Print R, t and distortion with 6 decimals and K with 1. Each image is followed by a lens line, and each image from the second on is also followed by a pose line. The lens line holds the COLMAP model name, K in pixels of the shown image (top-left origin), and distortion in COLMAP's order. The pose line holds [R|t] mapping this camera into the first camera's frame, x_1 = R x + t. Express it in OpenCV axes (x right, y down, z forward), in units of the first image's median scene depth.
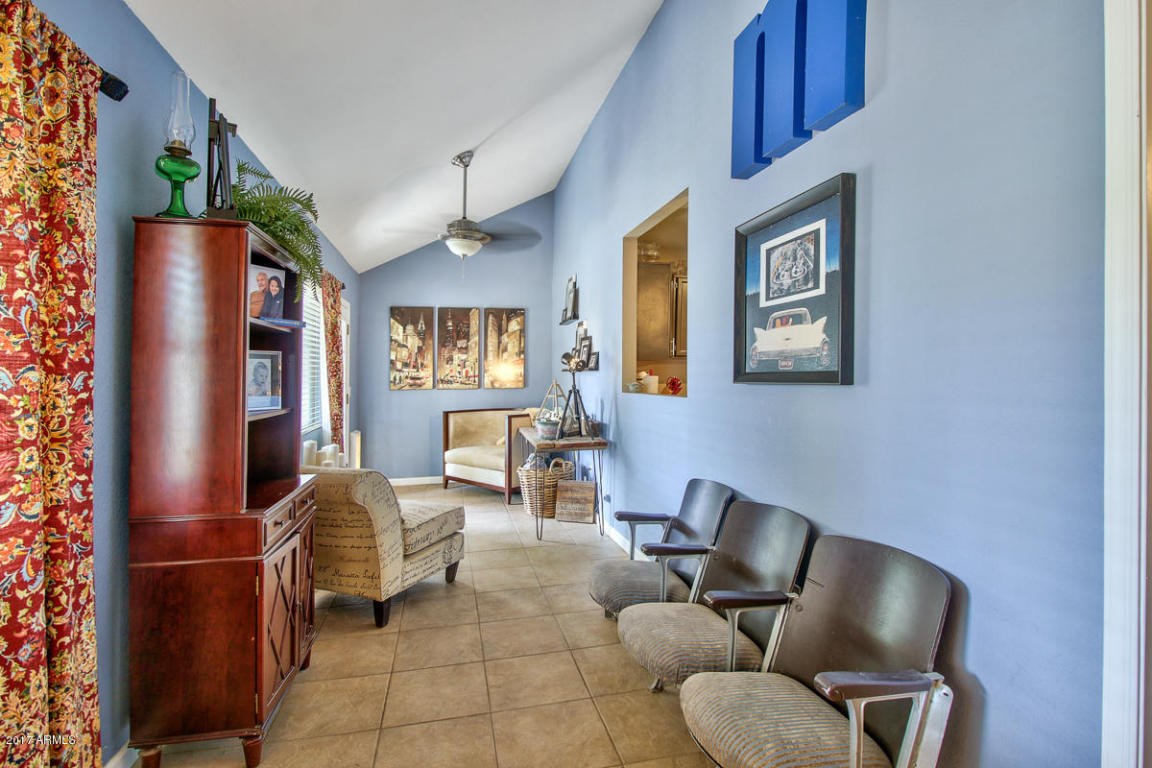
lens RADIAL K [[547.9, 0, 580.6], [0, 547.9, 378.4], [0, 0, 1]] dist [-0.001984, -0.000676]
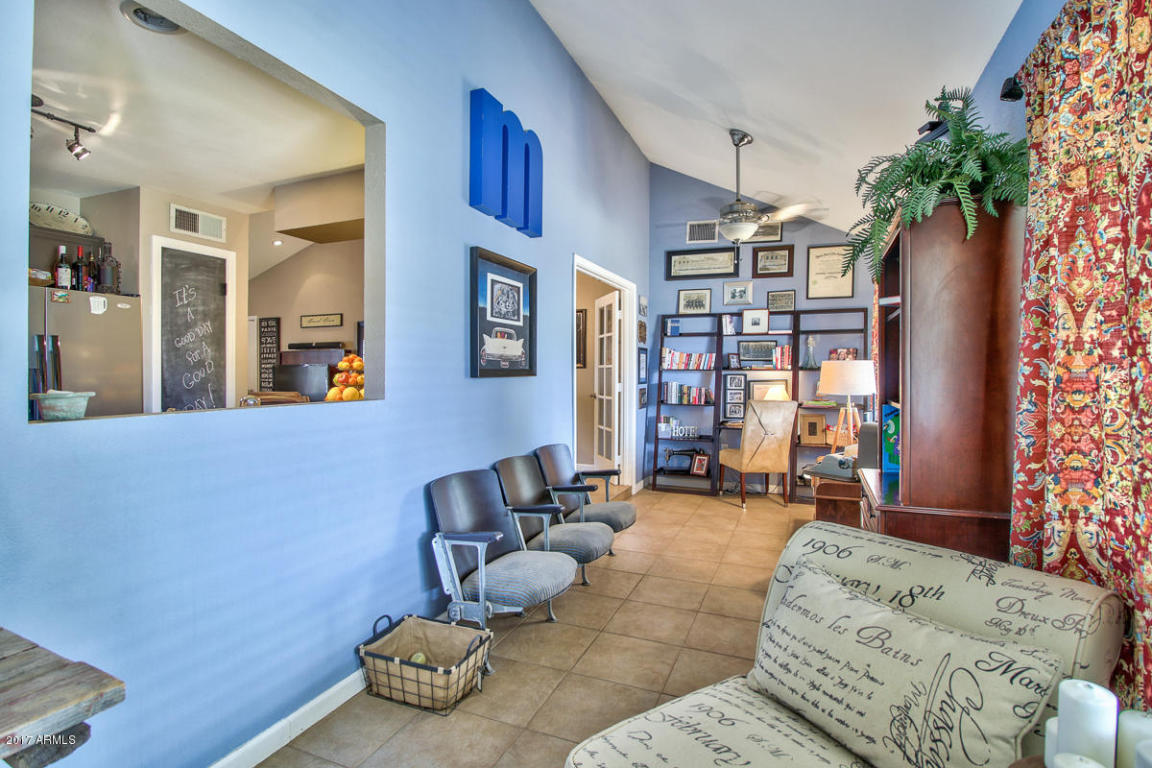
lens RADIAL K [[547.9, 0, 585.1], [0, 547.9, 383.0], [0, 0, 1]] dist [-0.001984, -0.000676]
pose [[-0.795217, -0.007289, 0.606281, -0.716877], [0.002109, 0.999888, 0.014787, 0.004297], [-0.606321, 0.013038, -0.795113, 2.064480]]
